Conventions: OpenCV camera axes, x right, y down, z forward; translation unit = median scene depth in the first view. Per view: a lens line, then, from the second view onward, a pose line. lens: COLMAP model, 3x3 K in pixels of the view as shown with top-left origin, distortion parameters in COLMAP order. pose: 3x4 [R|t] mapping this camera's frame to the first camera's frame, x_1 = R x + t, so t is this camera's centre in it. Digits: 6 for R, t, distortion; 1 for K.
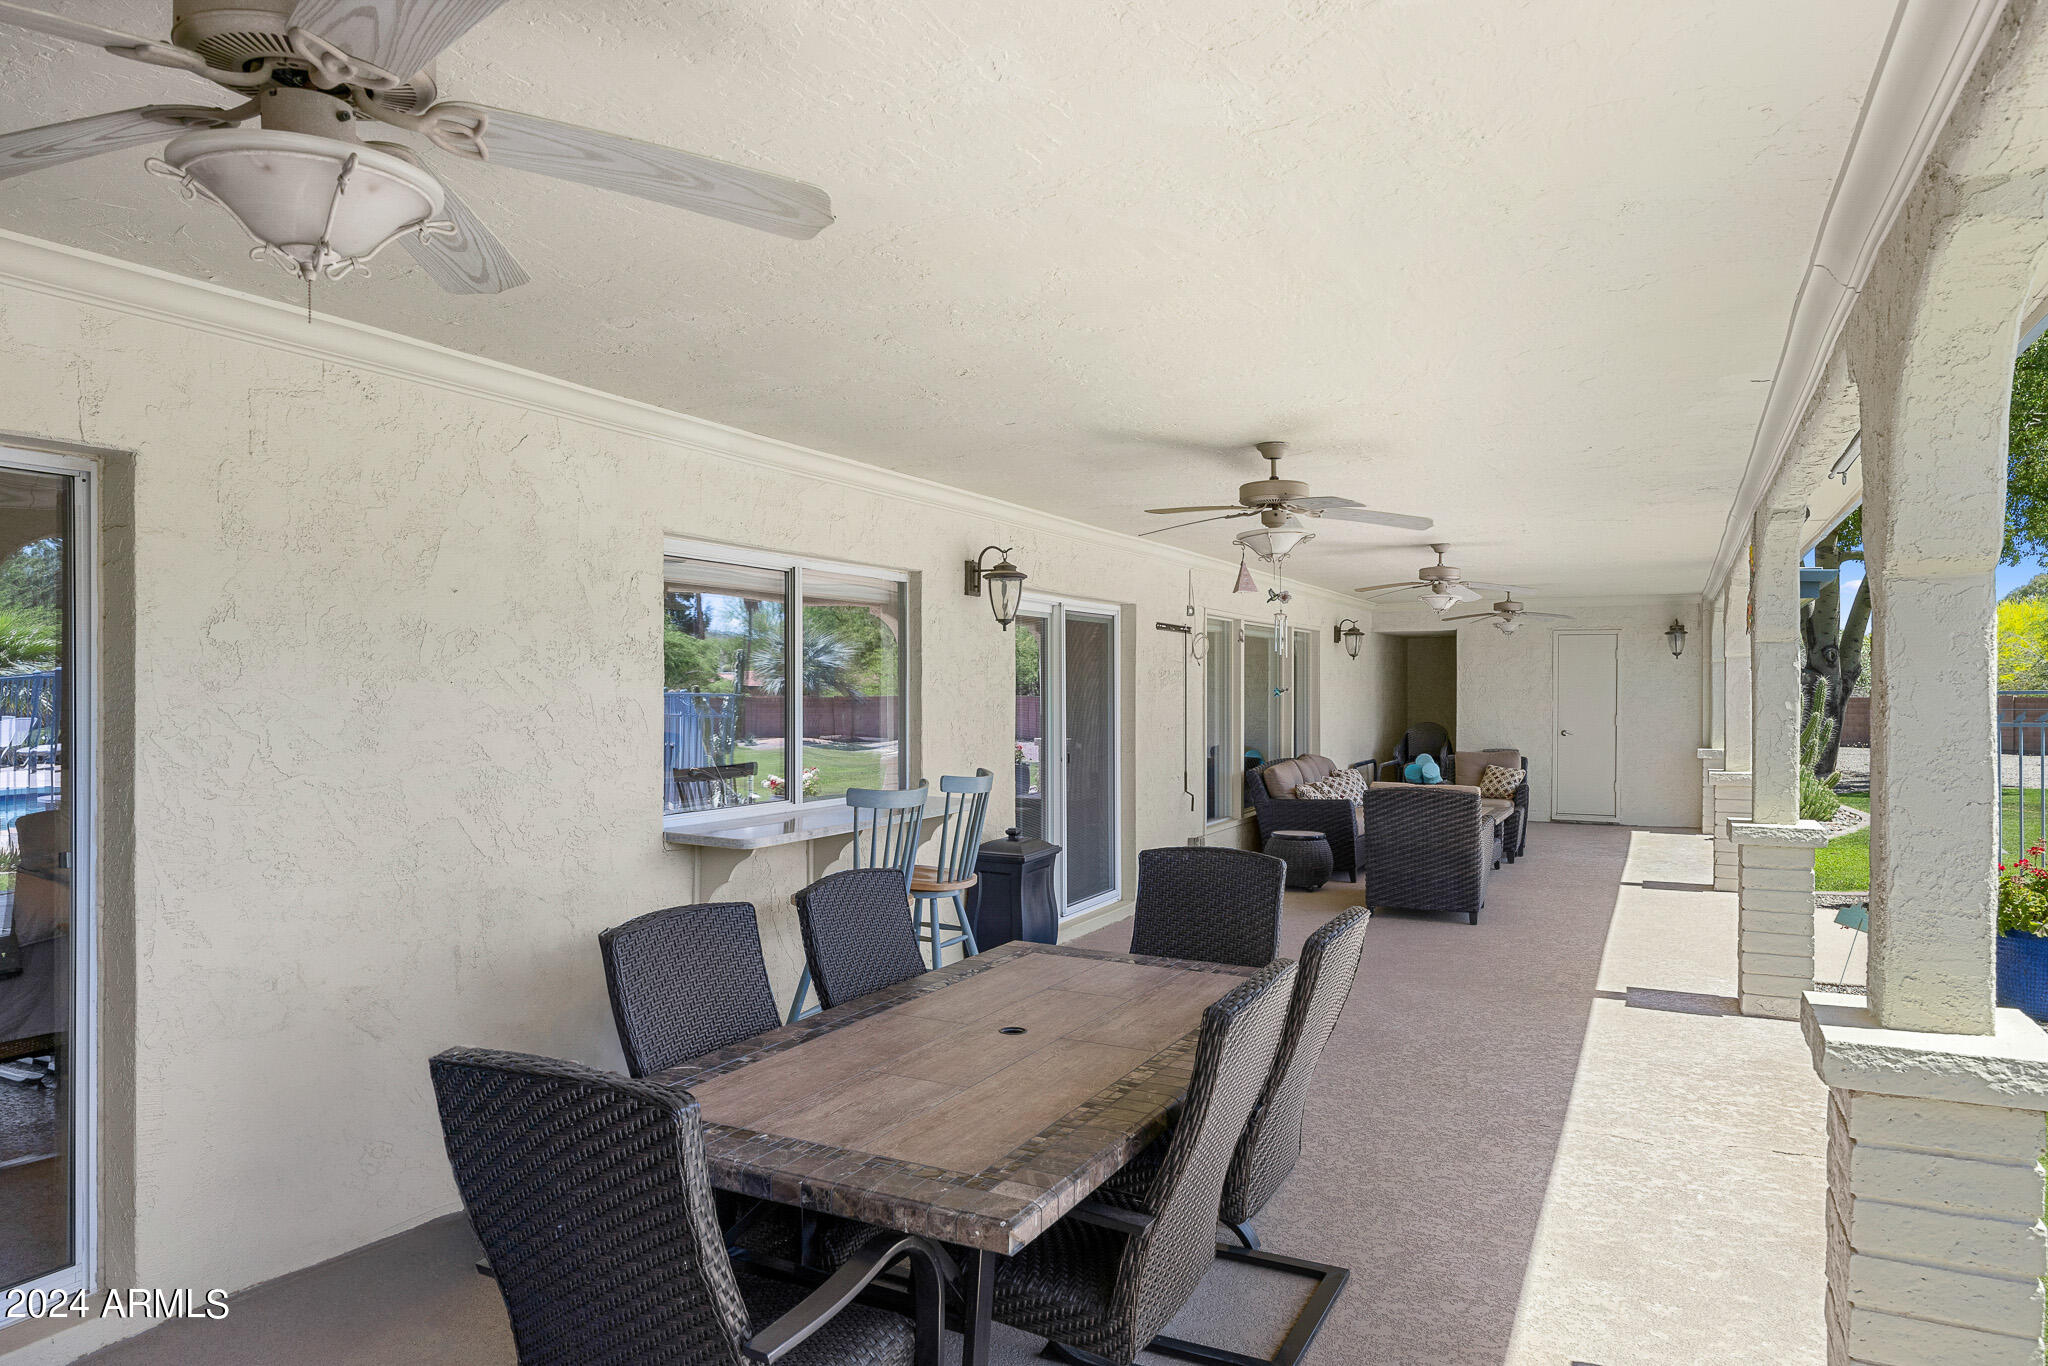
lens RADIAL K [[1318.5, 0, 1024.0], [0, 1318.5, 683.0], [0, 0, 1]] dist [-0.005009, -0.001738]
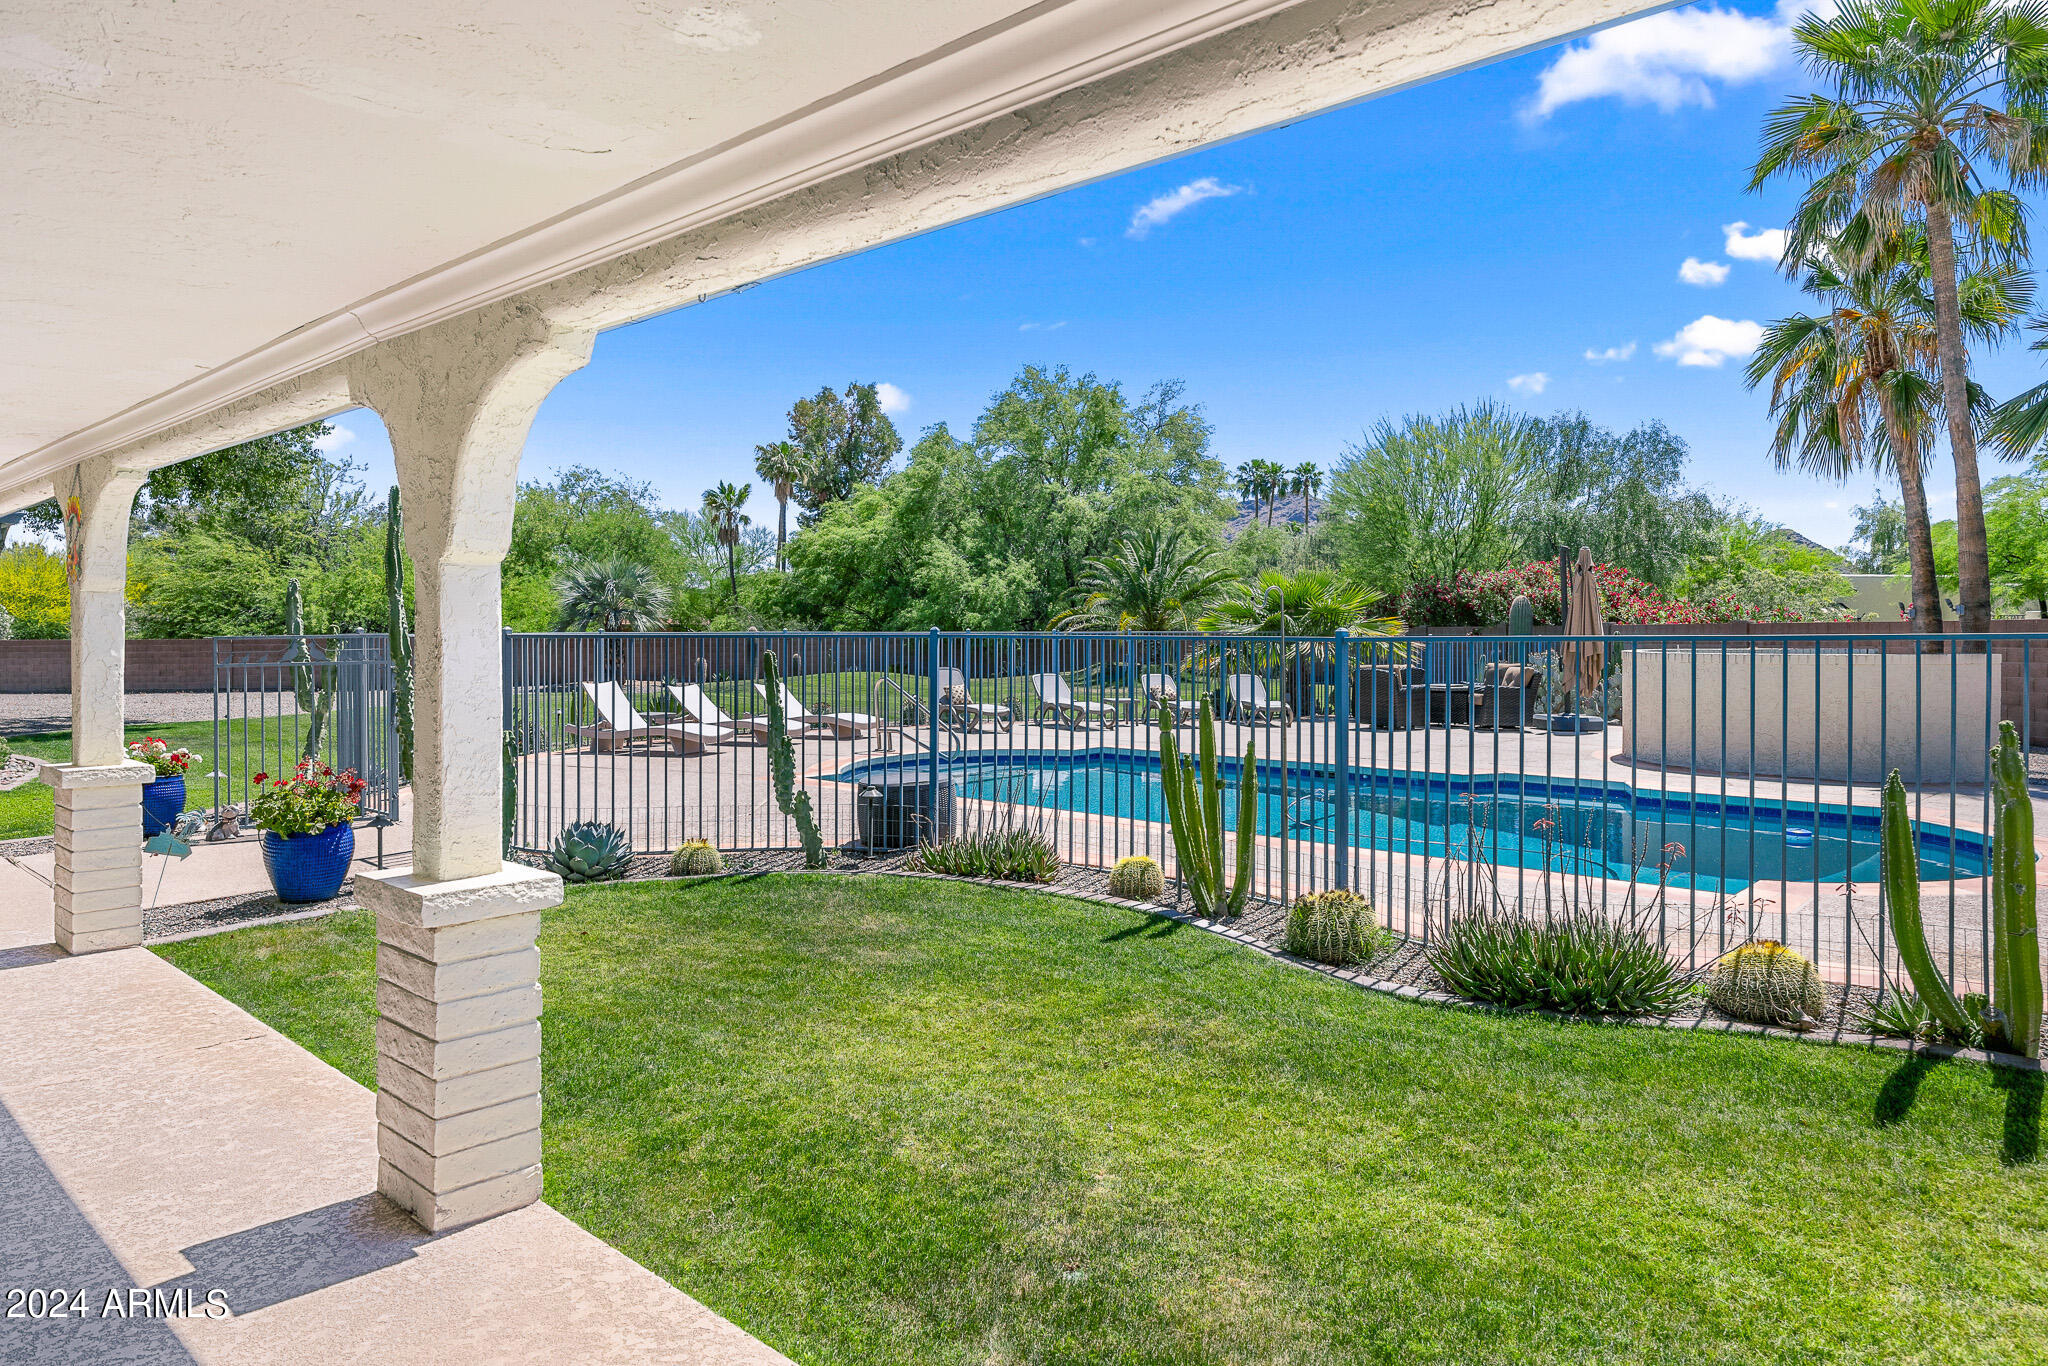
lens RADIAL K [[1302.5, 0, 1022.2], [0, 1302.5, 624.4], [0, 0, 1]] dist [-0.002061, -0.000129]
pose [[0.299826, -0.002486, 0.953991, -0.310621], [0.001056, 0.999997, 0.002274, -0.010469], [-0.953993, 0.000326, 0.299828, -0.010064]]
